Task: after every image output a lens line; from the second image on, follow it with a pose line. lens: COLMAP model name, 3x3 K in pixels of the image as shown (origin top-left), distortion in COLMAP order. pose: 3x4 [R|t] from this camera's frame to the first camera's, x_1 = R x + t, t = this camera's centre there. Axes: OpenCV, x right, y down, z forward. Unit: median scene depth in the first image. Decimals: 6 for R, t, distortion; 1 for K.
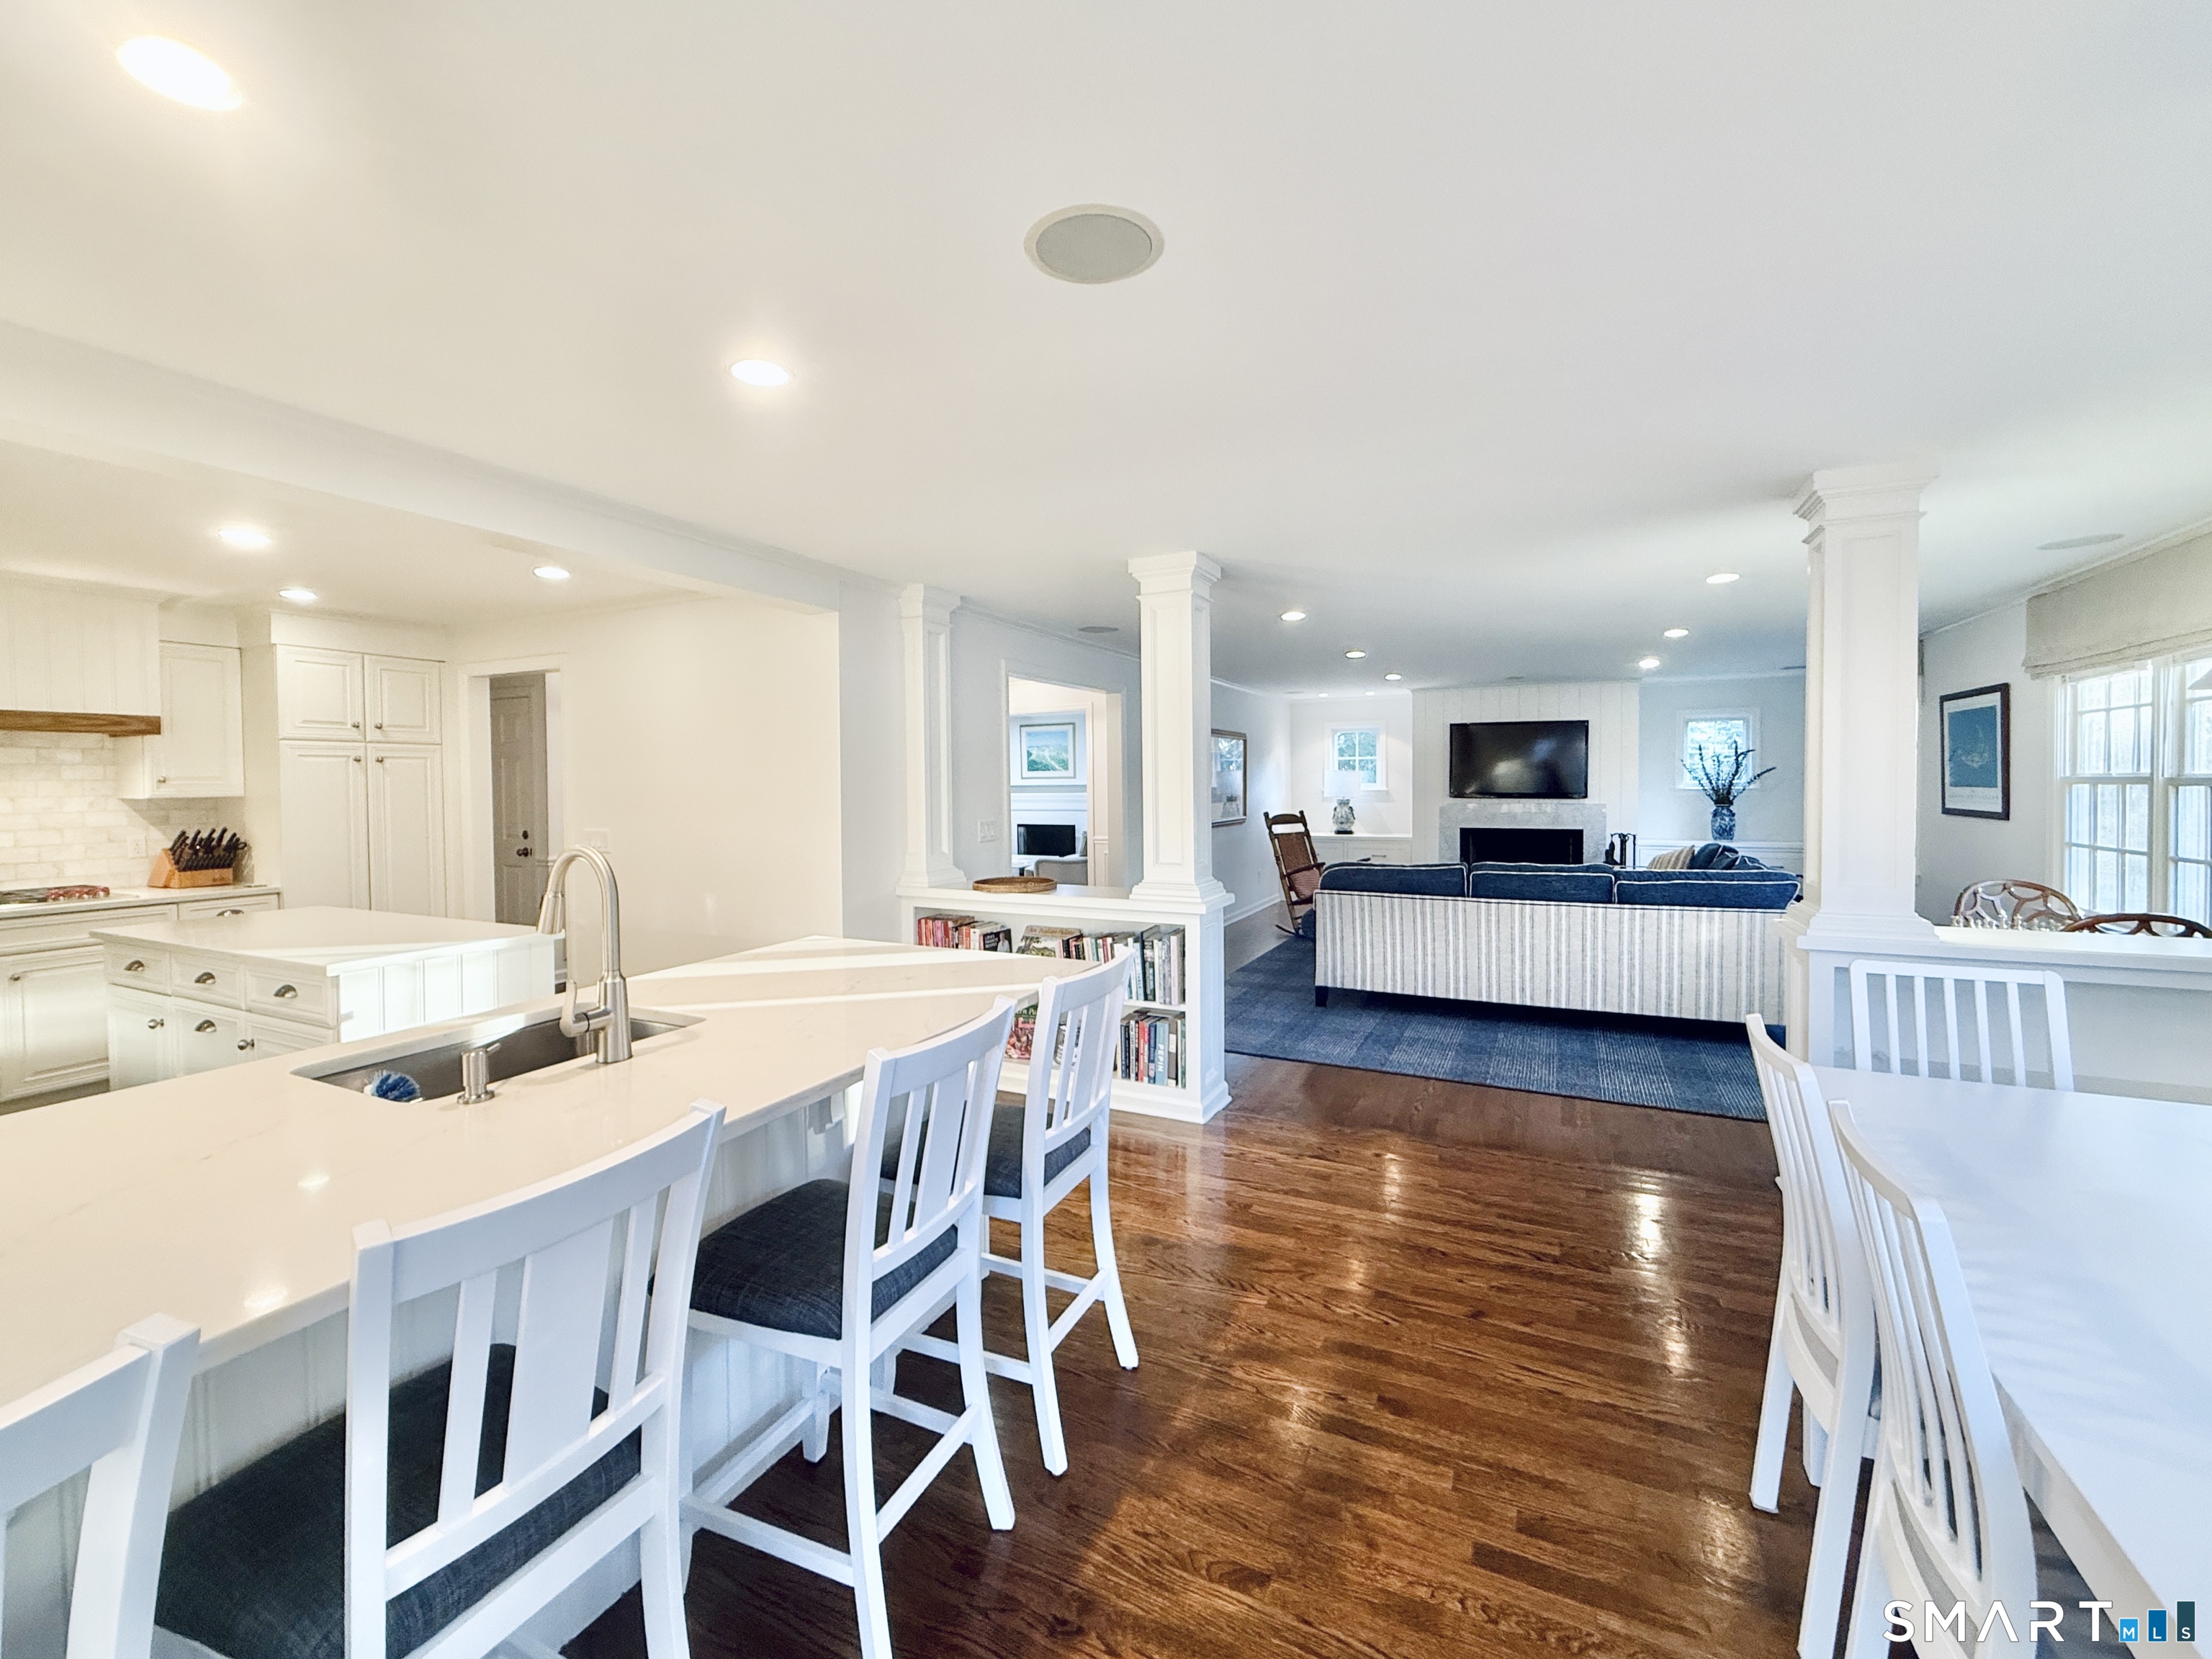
lens RADIAL K [[895.6, 0, 1108.6], [0, 895.6, 800.8], [0, 0, 1]] dist [-0.000072, -0.000011]
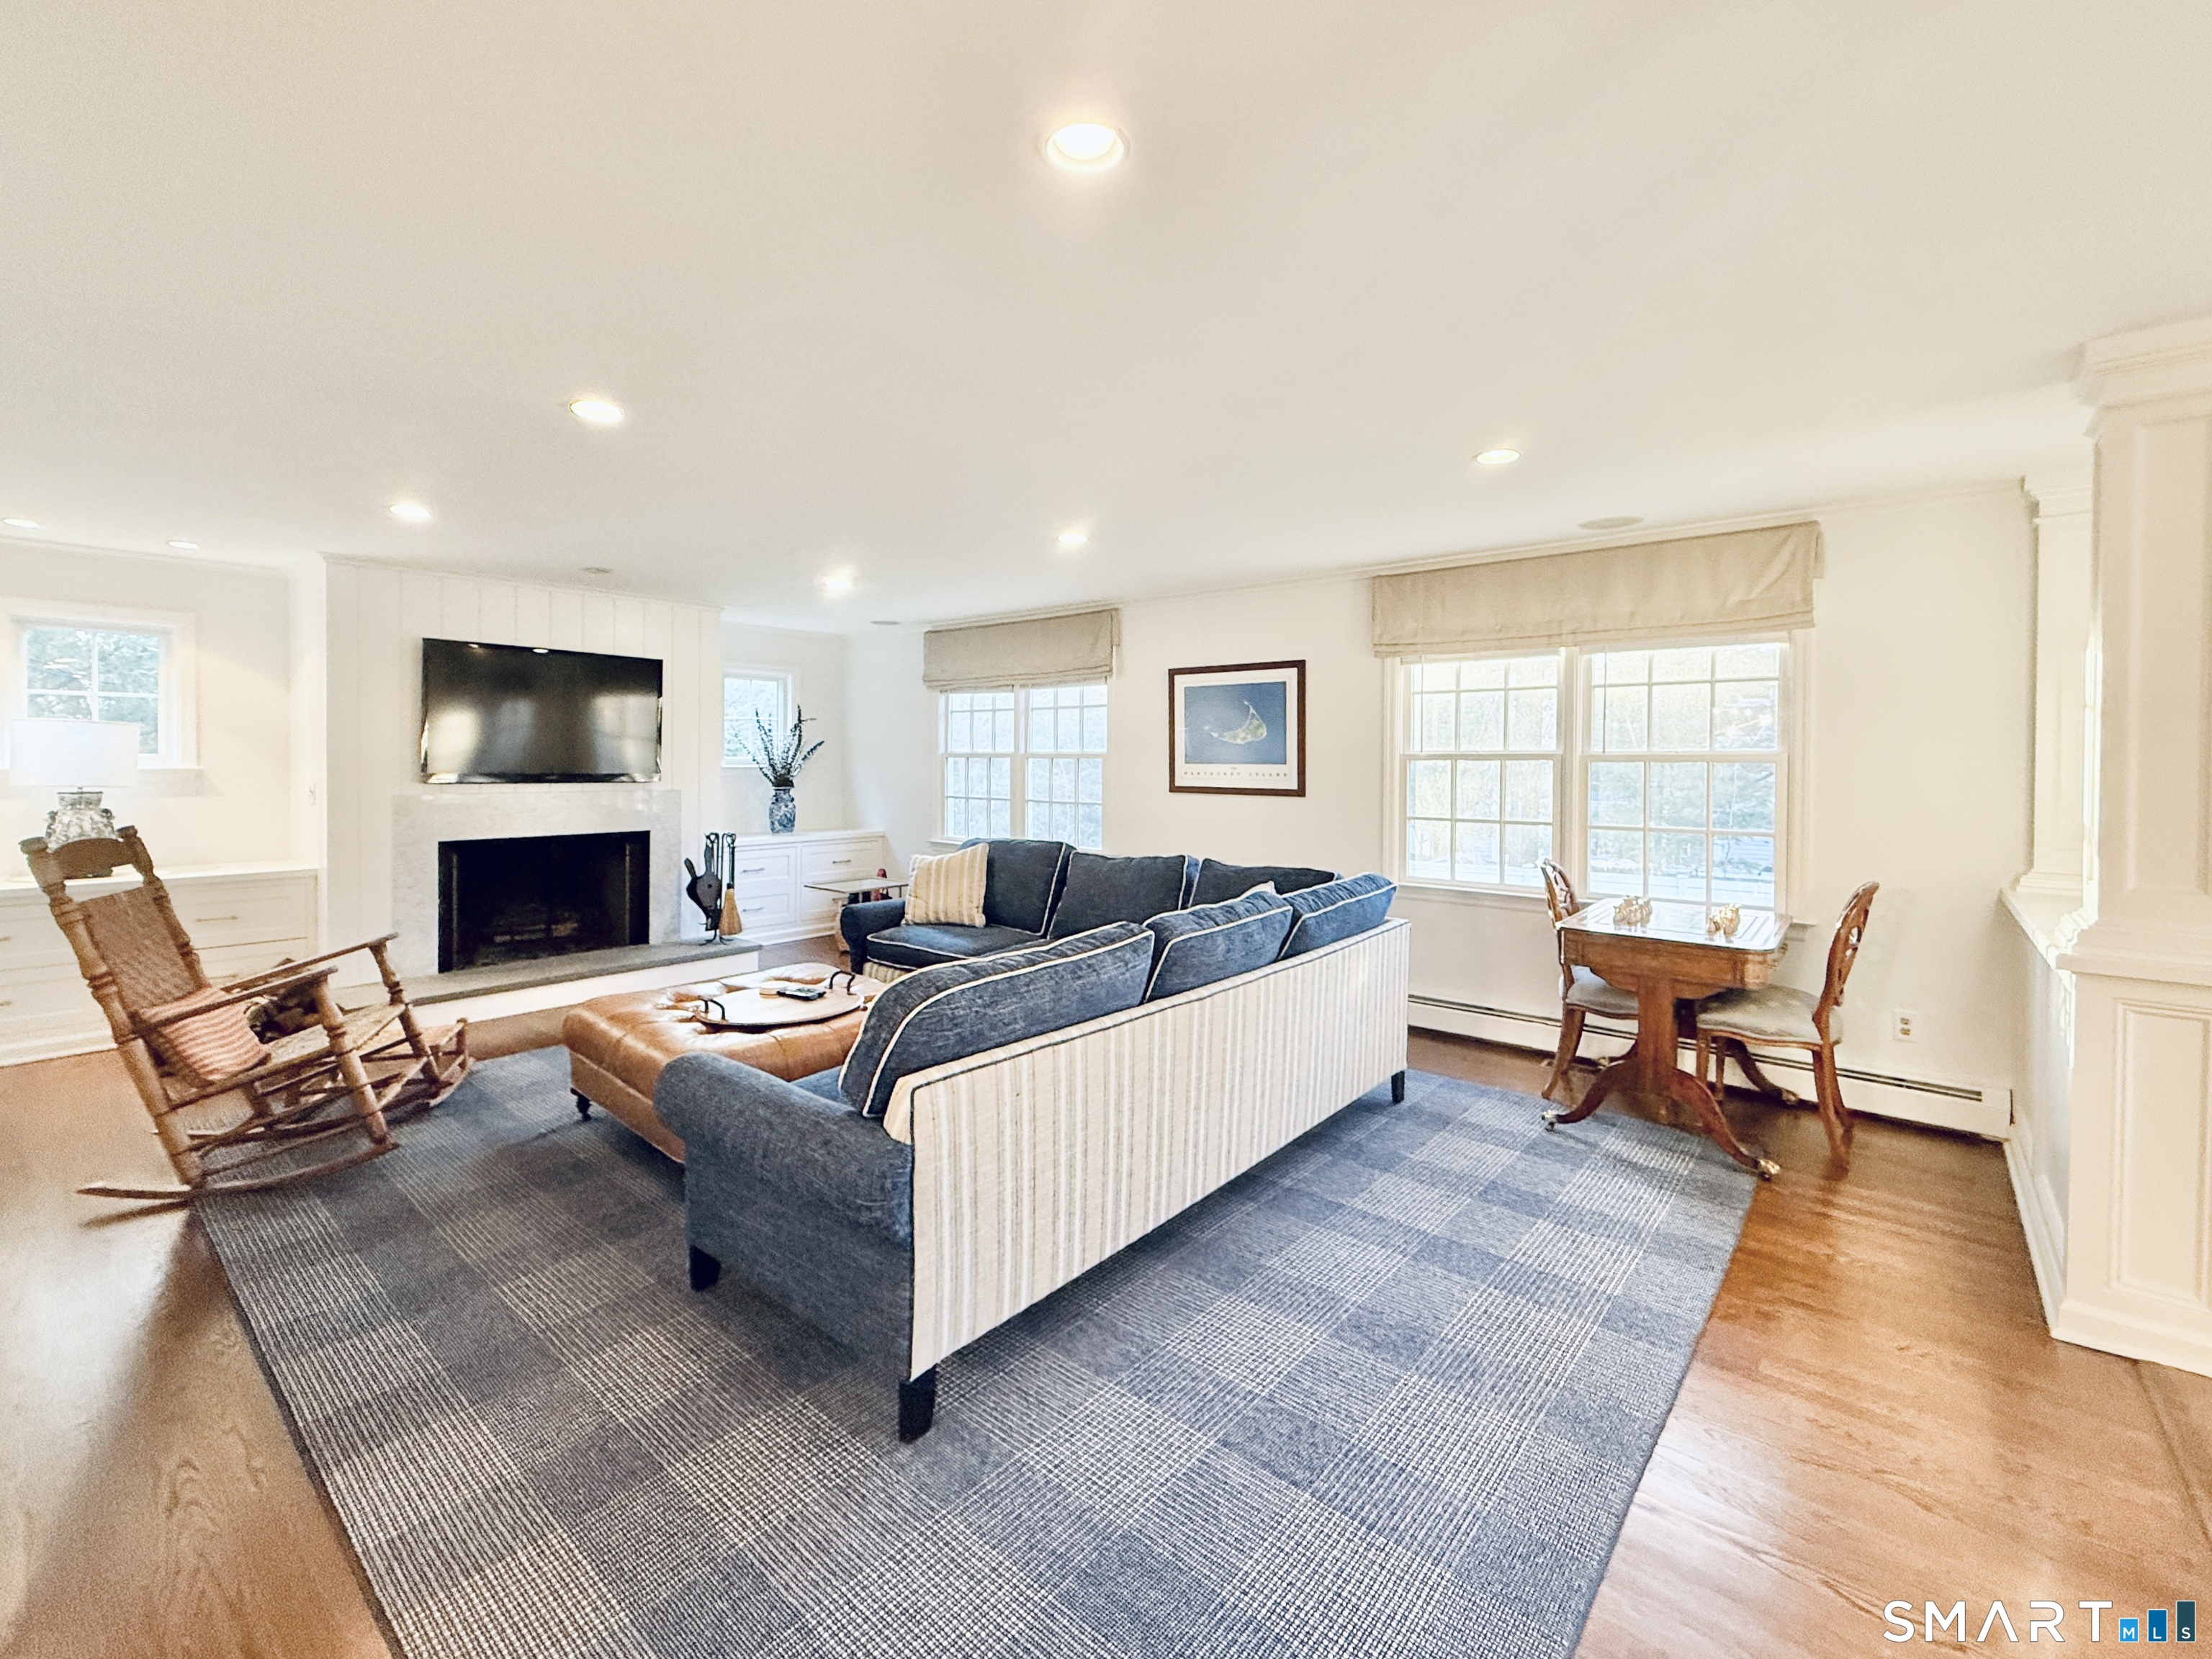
lens RADIAL K [[955.4, 0, 1105.4], [0, 955.4, 772.2], [0, 0, 1]] dist [0.000811, 0.000138]
pose [[0.254099, -0.002098, 0.967176, -0.073940], [0.013552, 0.999907, -0.001391, -0.006366], [-0.967083, 0.013461, 0.254104, 0.815776]]
